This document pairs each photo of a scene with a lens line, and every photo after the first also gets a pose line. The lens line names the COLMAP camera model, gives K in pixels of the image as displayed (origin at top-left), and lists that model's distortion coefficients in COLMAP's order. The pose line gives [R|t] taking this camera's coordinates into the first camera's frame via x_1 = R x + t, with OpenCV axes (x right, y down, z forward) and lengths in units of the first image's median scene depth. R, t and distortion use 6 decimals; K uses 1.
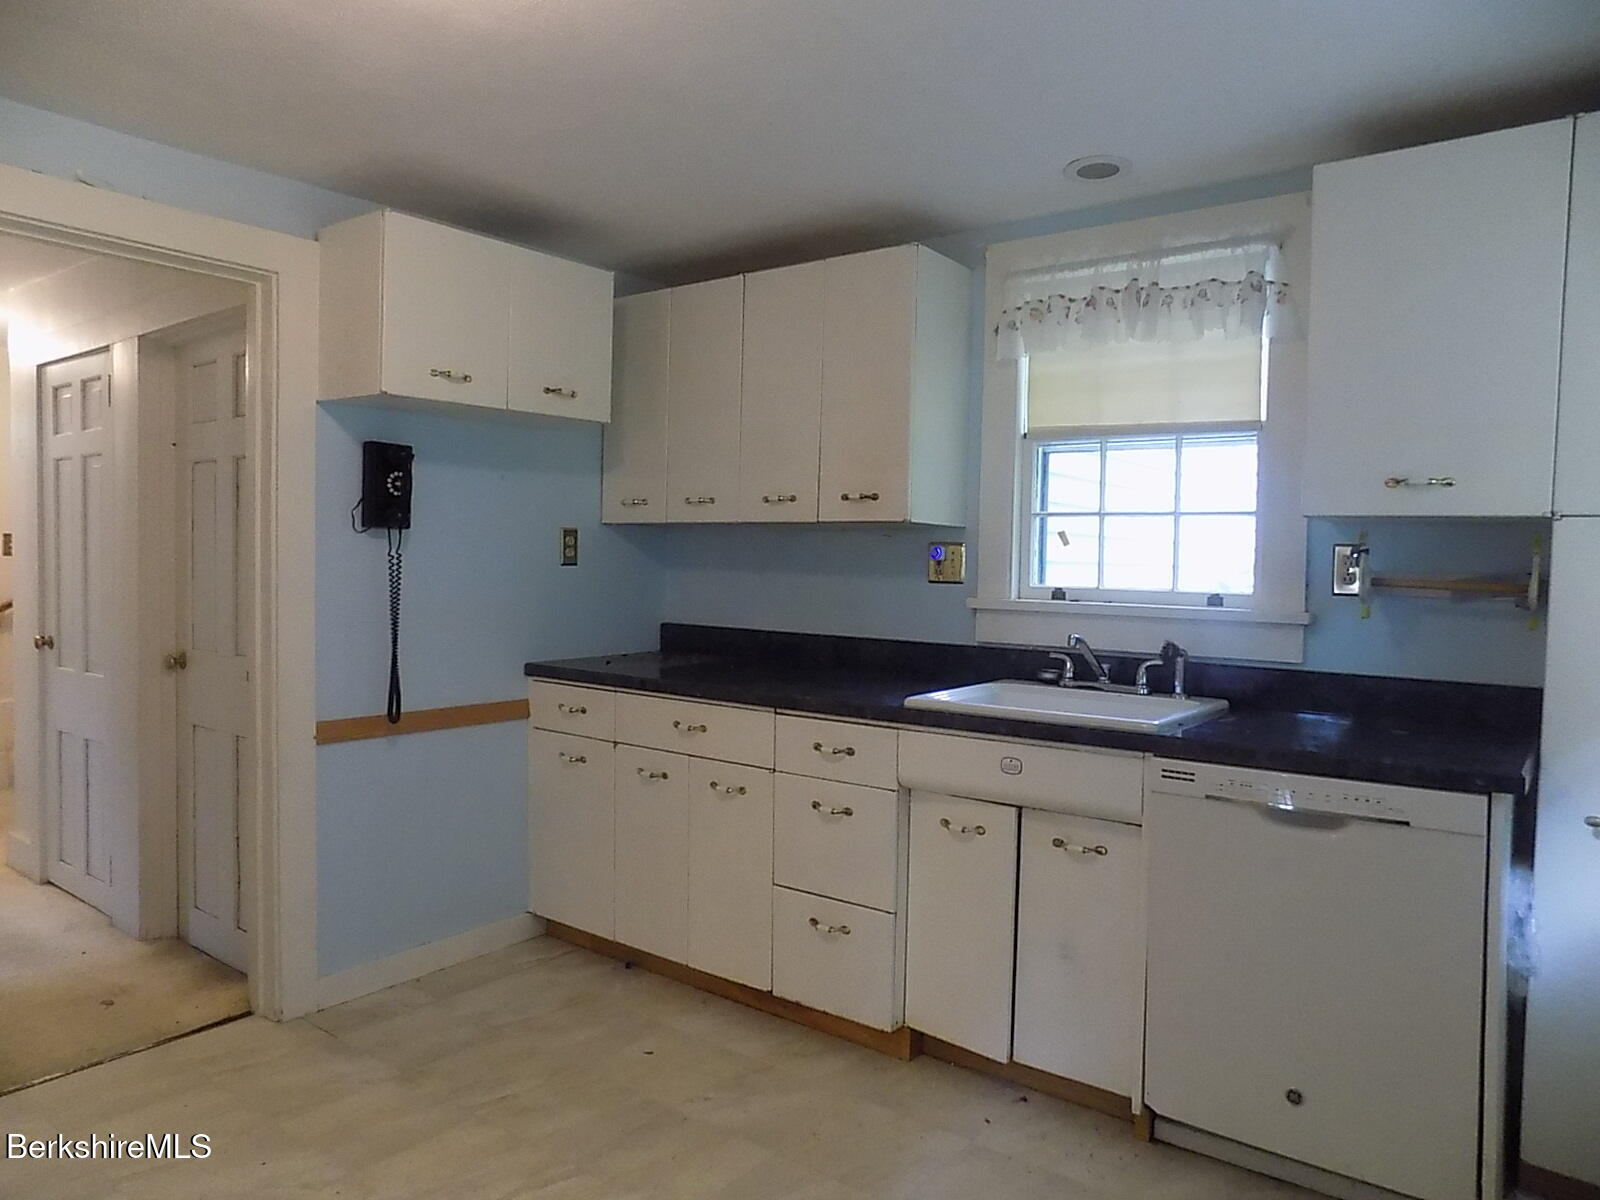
lens RADIAL K [[1081.4, 0, 799.8], [0, 1081.4, 594.1], [0, 0, 1]] dist [-0.069090, 0.069512]
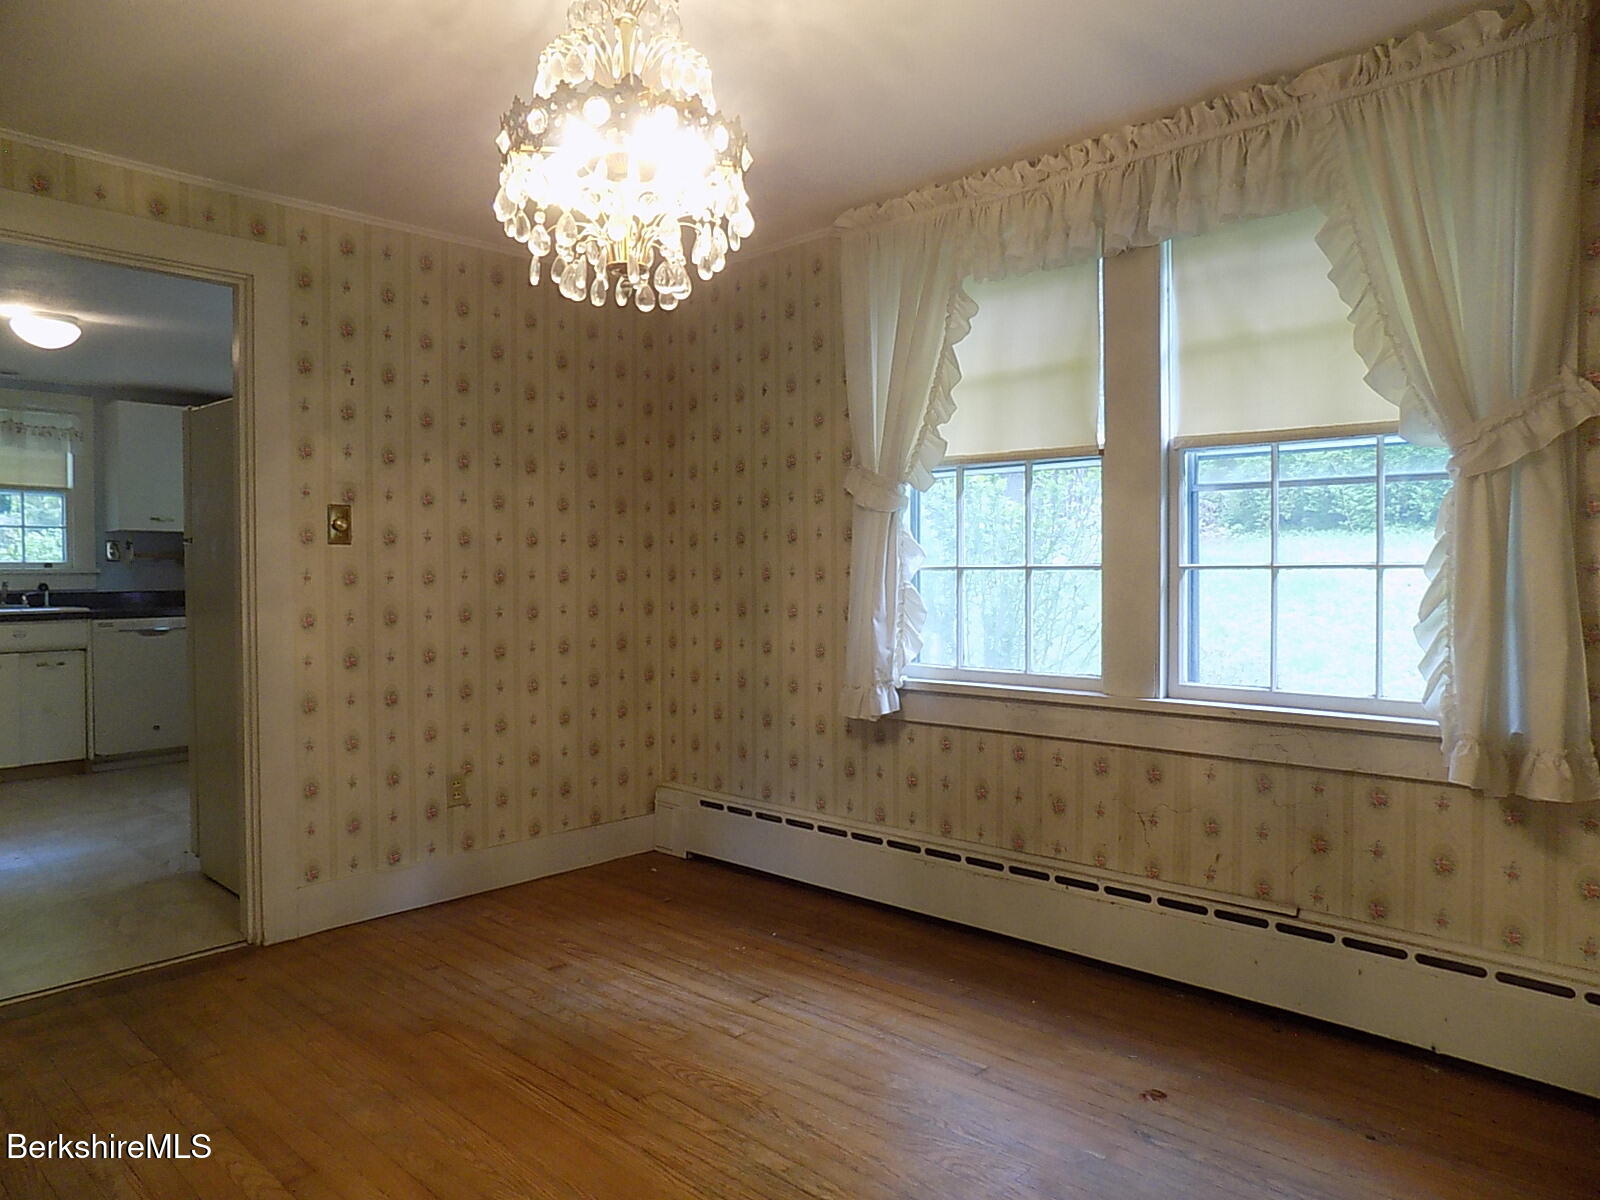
lens RADIAL K [[1081.4, 0, 807.4], [0, 1081.4, 587.5], [0, 0, 1]] dist [-0.069090, 0.069512]
pose [[0.117991, -0.038321, 0.992275, -1.655911], [0.043049, 0.998513, 0.033443, 0.046943], [-0.992081, 0.038770, 0.119465, -0.859290]]
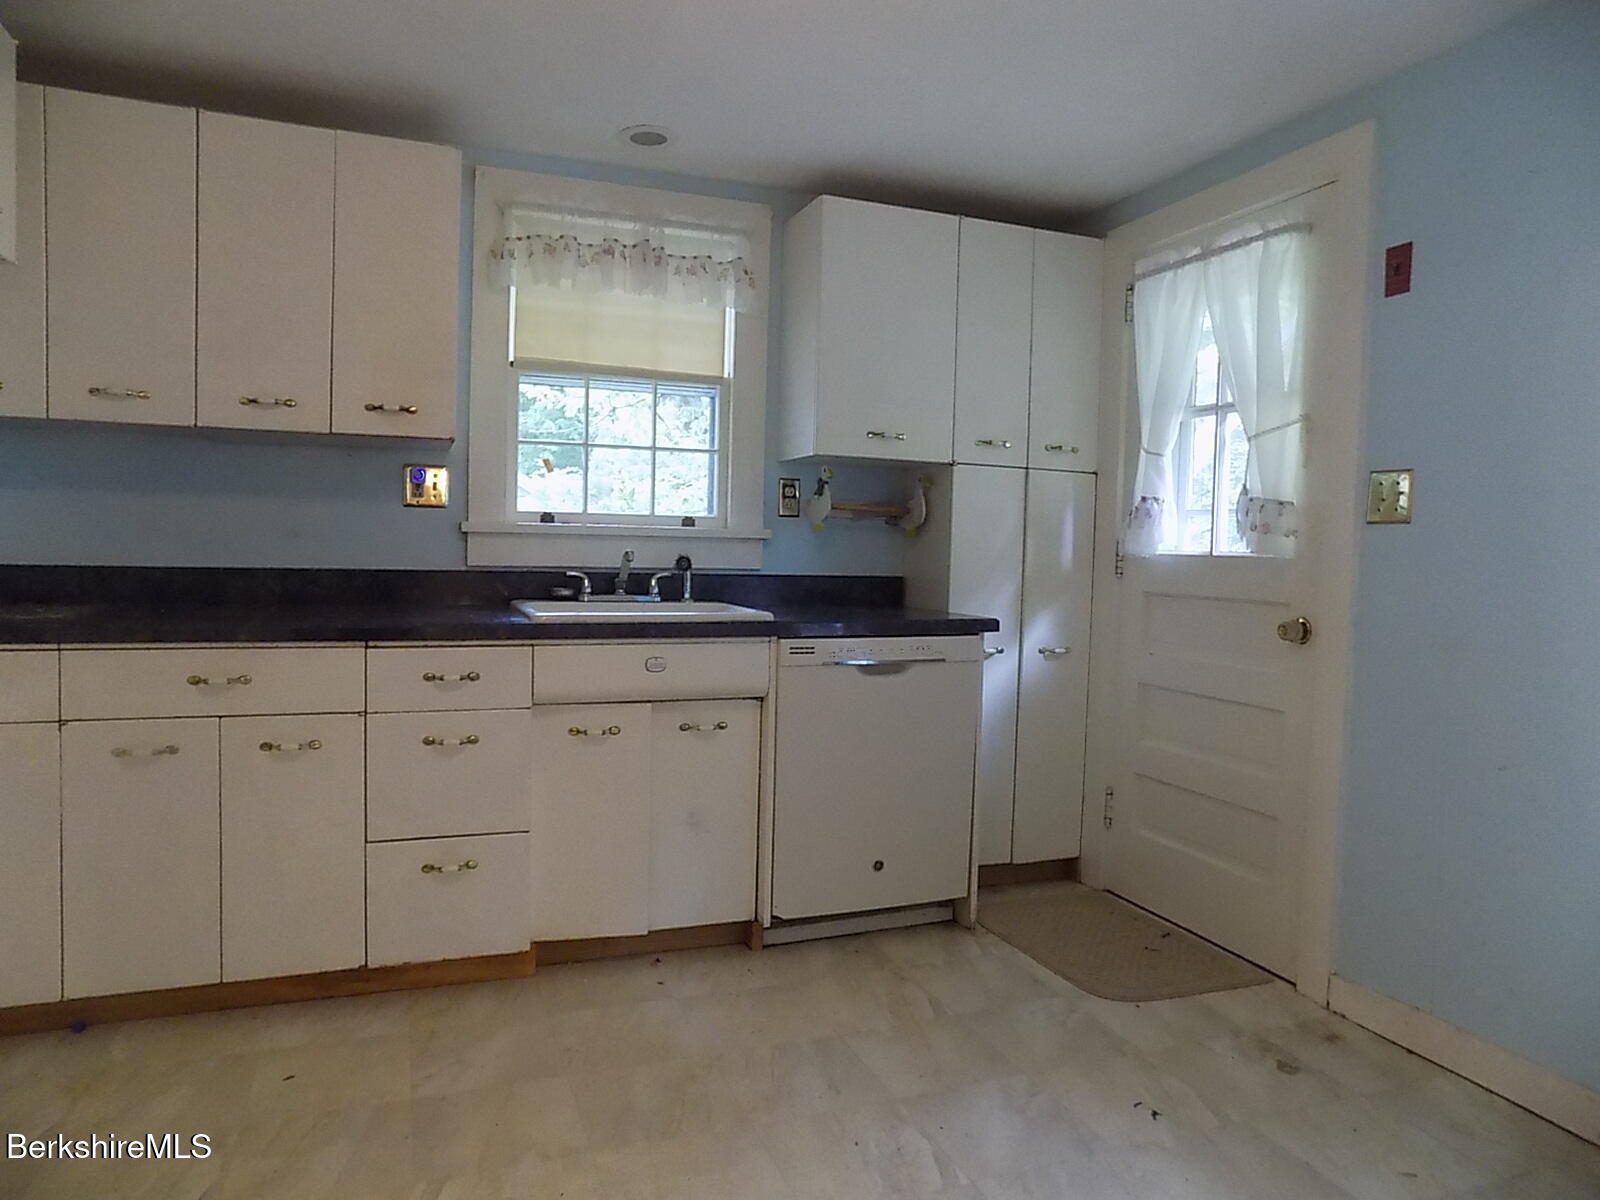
lens RADIAL K [[1081.4, 0, 800.2], [0, 1081.4, 592.3], [0, 0, 1]] dist [-0.069090, 0.069512]
pose [[0.532684, -0.046756, 0.845022, -0.579742], [0.015275, 0.998841, 0.045638, 0.031548], [-0.846177, -0.011403, 0.532781, 0.243912]]
